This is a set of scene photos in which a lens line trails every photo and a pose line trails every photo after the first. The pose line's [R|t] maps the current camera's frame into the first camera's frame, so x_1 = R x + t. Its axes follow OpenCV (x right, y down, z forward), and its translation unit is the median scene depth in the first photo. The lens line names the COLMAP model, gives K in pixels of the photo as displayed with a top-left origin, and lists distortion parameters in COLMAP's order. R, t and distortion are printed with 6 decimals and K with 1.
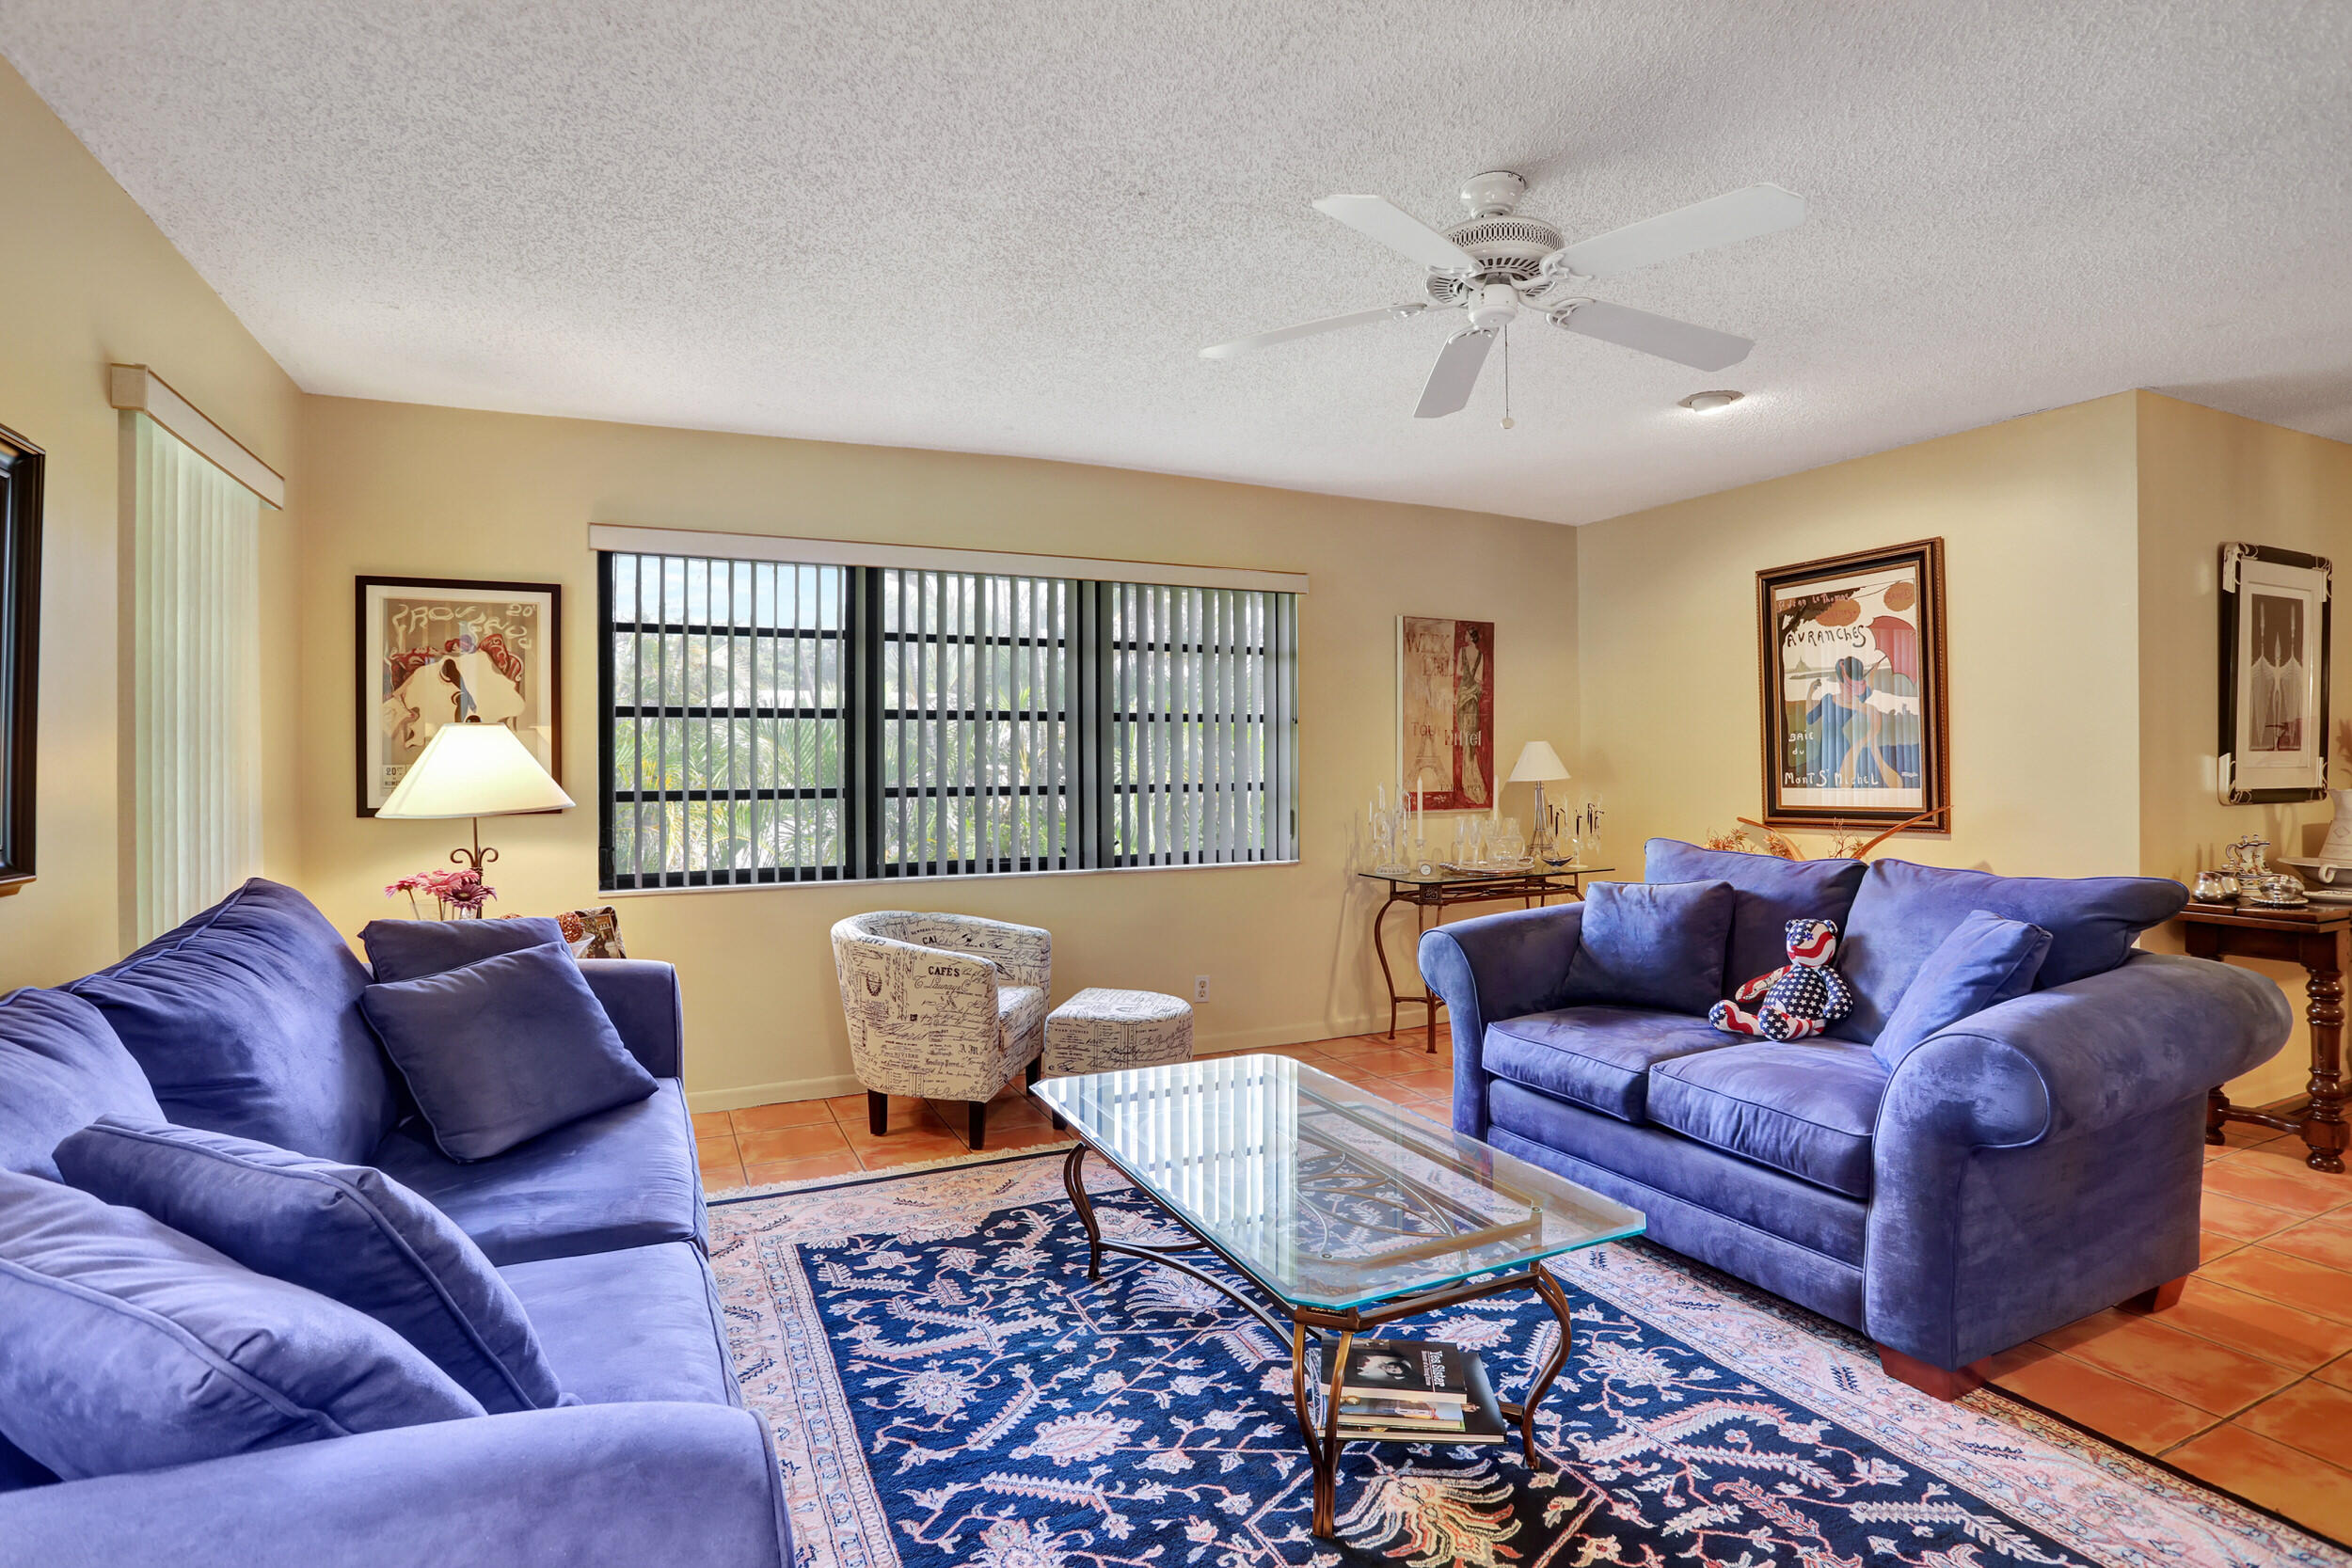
lens RADIAL K [[1148.2, 0, 1176.1], [0, 1148.2, 769.5], [0, 0, 1]] dist [-0.080198, 0.036348]
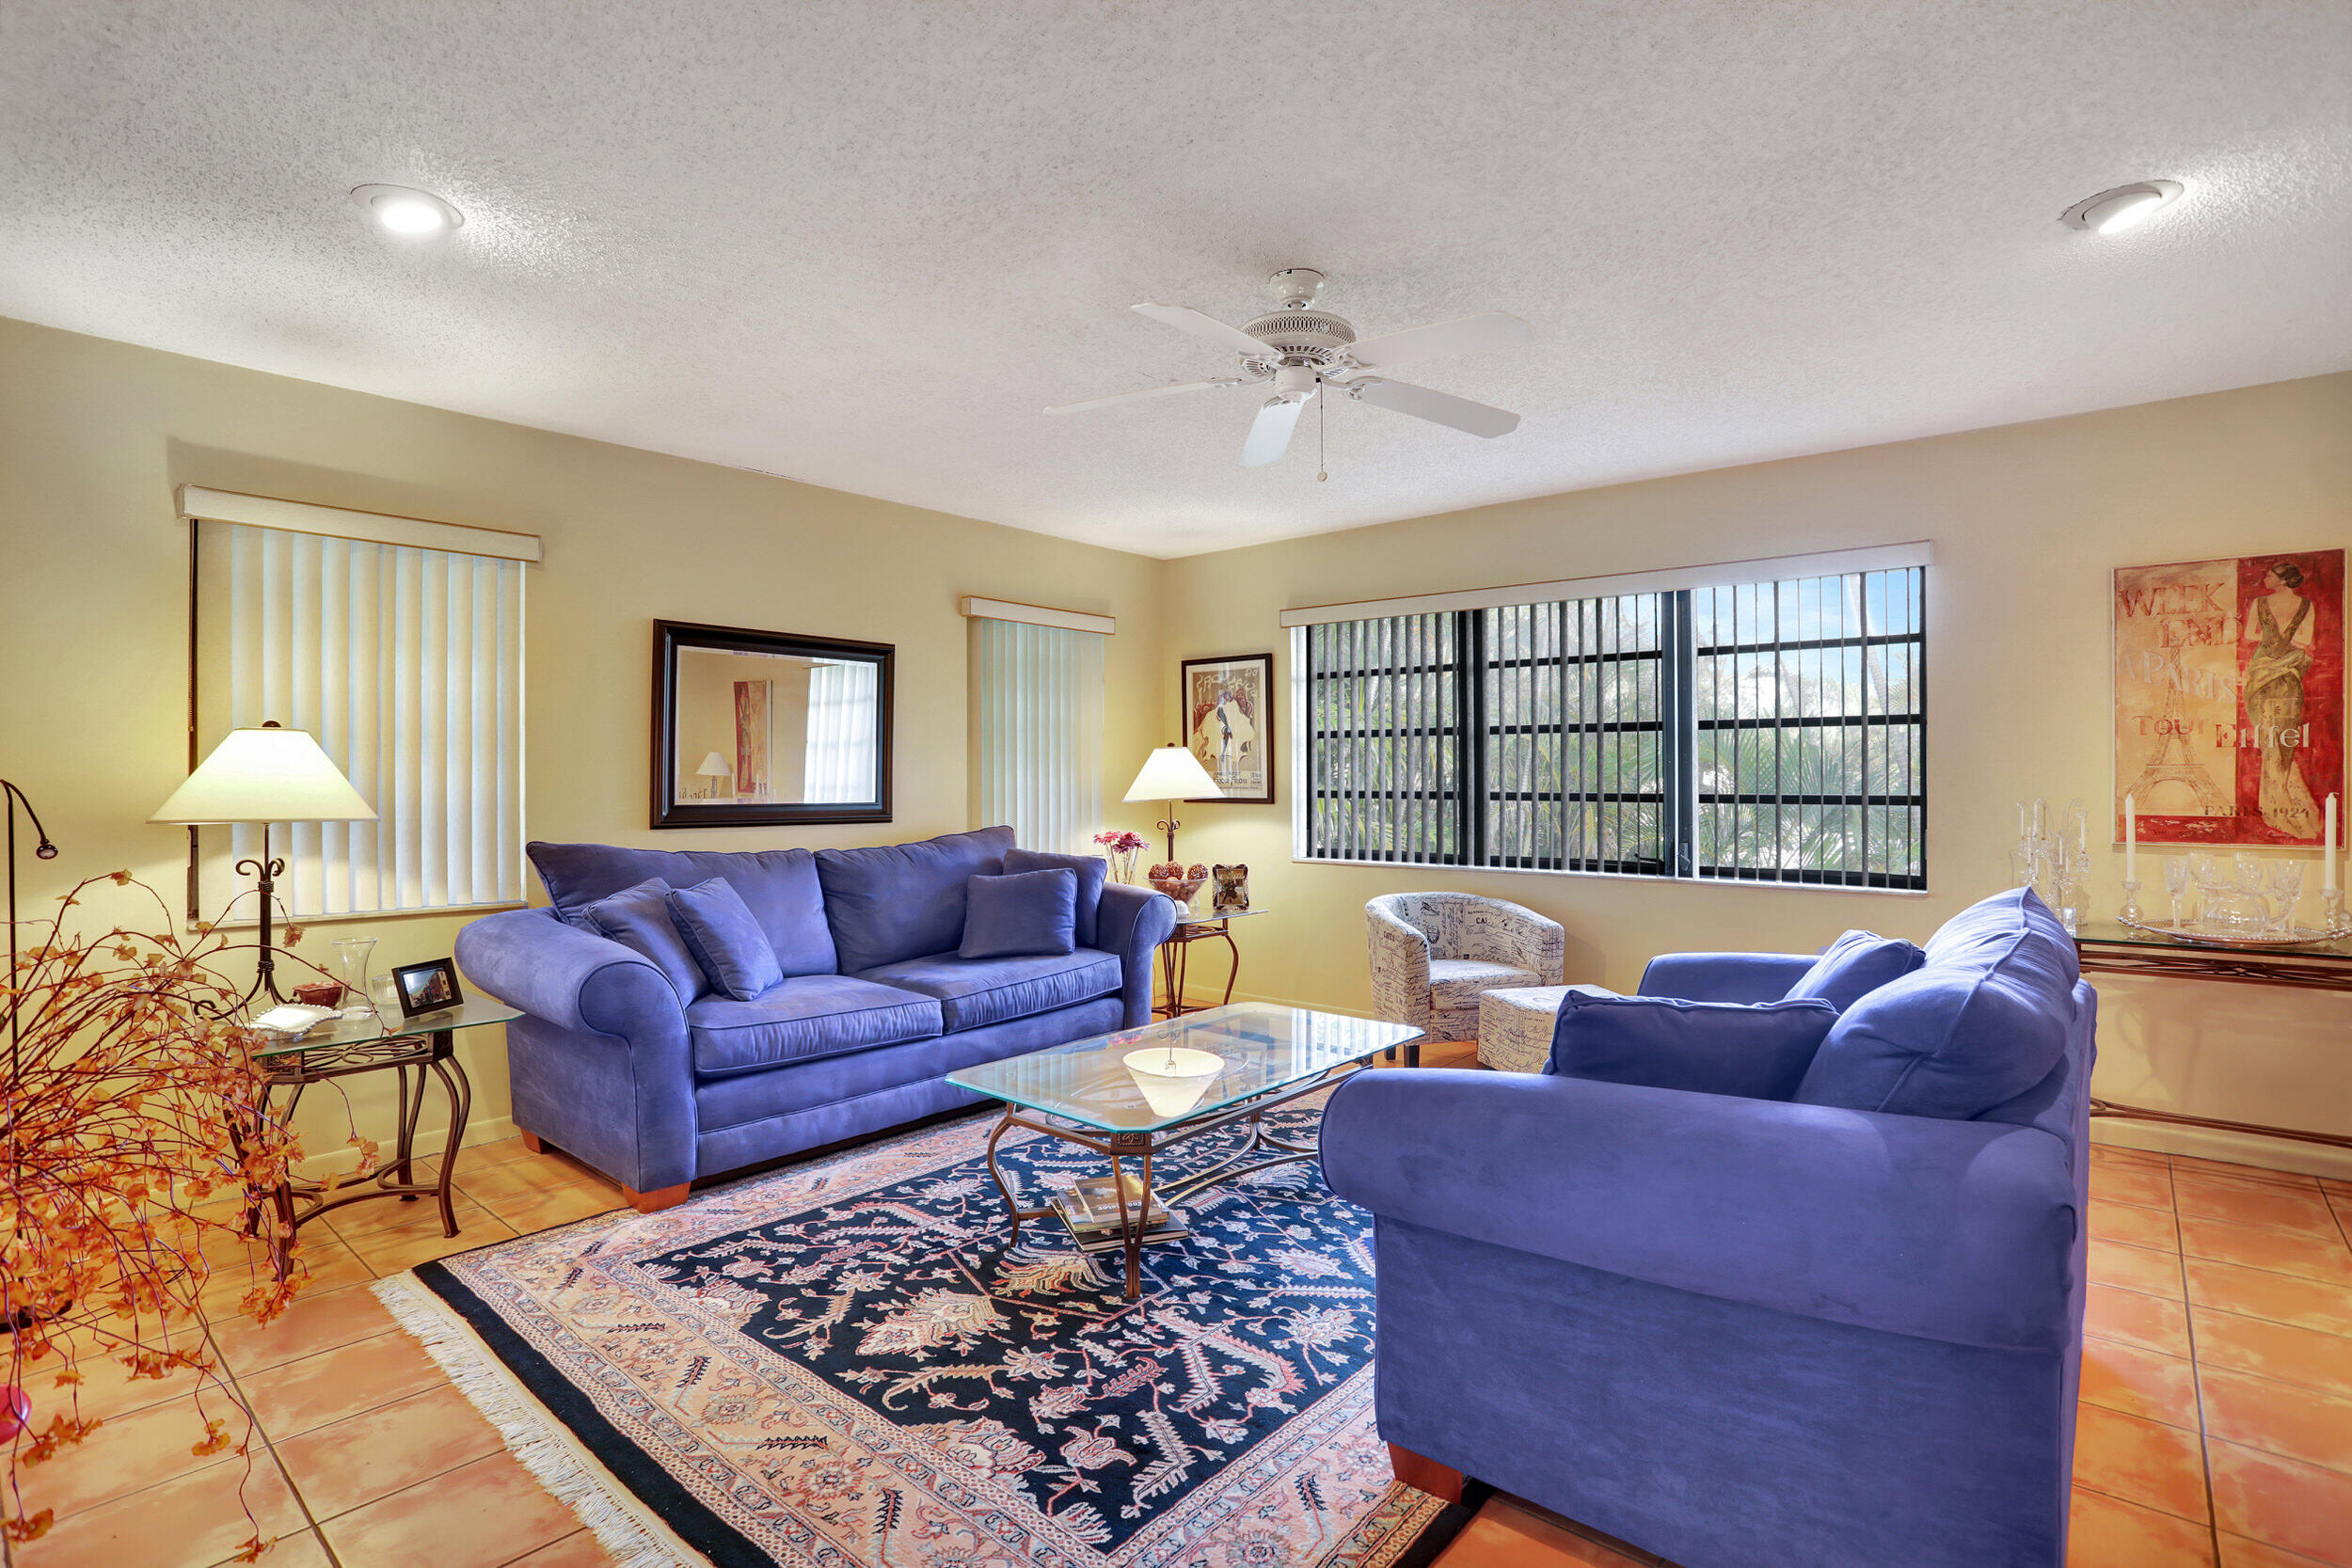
lens RADIAL K [[1148.2, 0, 1176.1], [0, 1148.2, 769.5], [0, 0, 1]] dist [-0.080198, 0.036348]
pose [[0.406775, 0.002271, -0.913525, 1.158110], [-0.007456, 0.999972, -0.000834, -0.006645], [0.913498, 0.007150, 0.406781, 0.359539]]
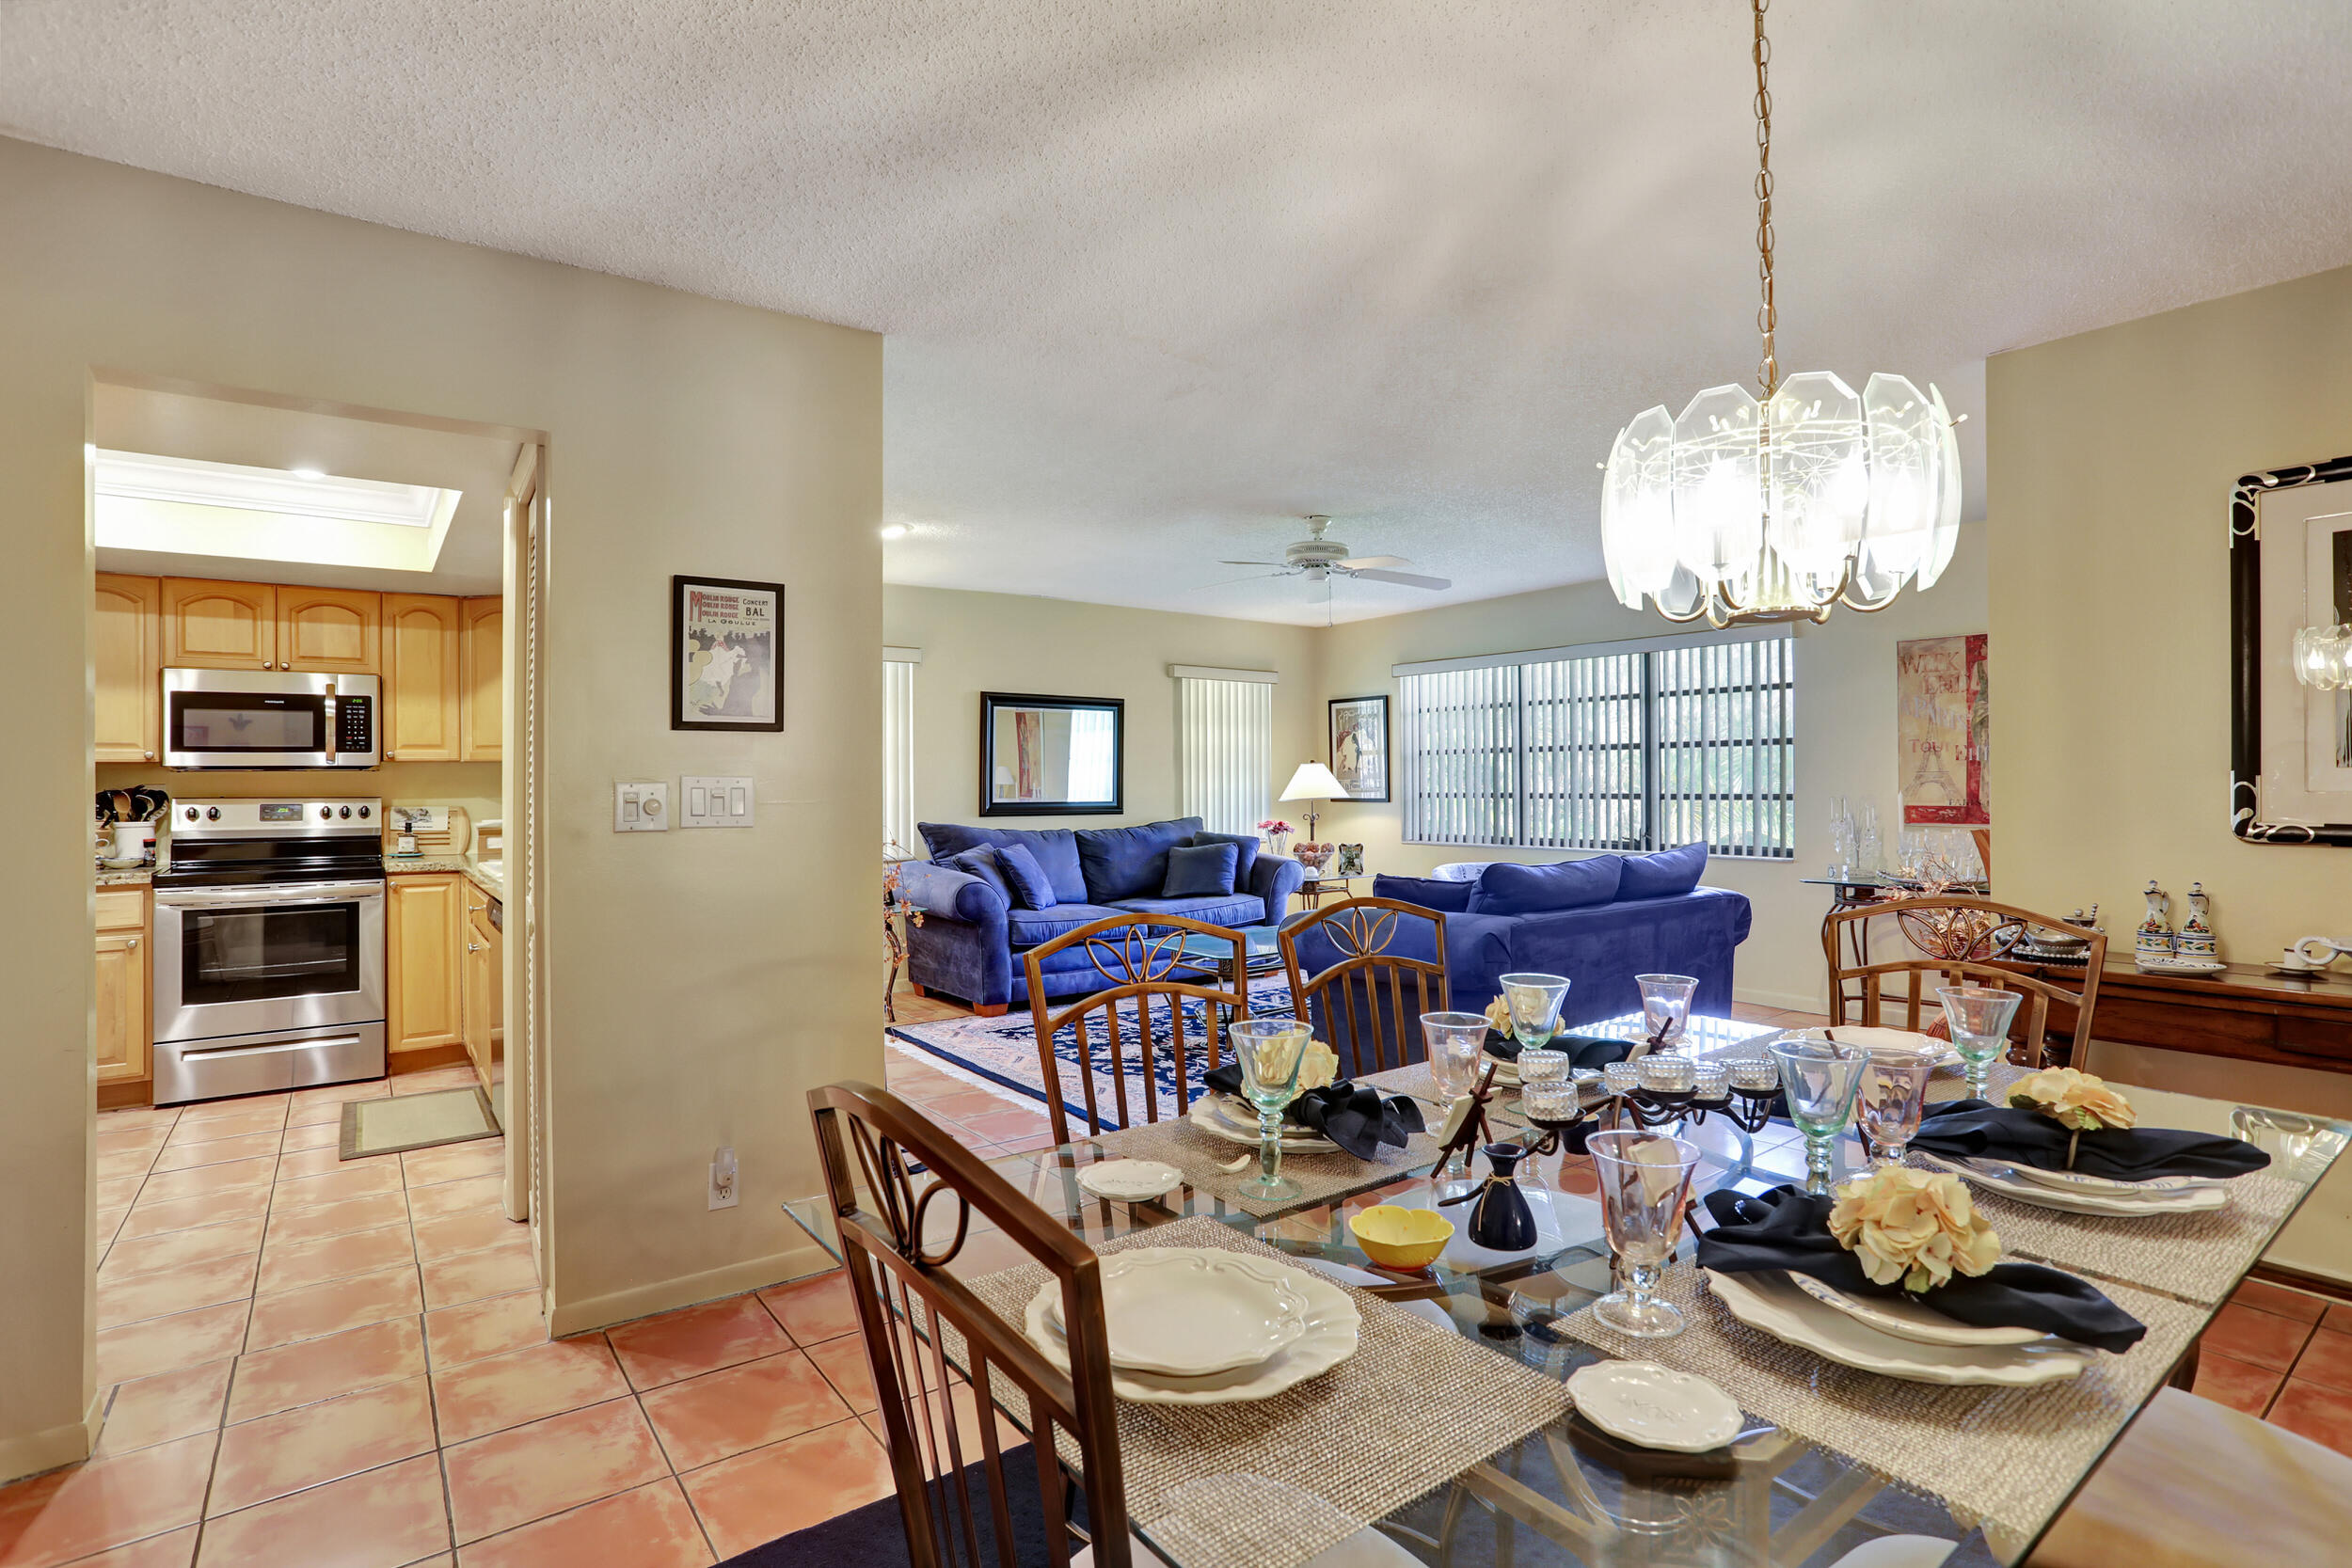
lens RADIAL K [[1148.2, 0, 1176.1], [0, 1148.2, 769.5], [0, 0, 1]] dist [-0.080198, 0.036348]
pose [[0.195687, -0.005550, -0.980651, 2.144671], [-0.000775, 0.999983, -0.005814, -0.014250], [0.980666, 0.001898, 0.195680, 0.257605]]
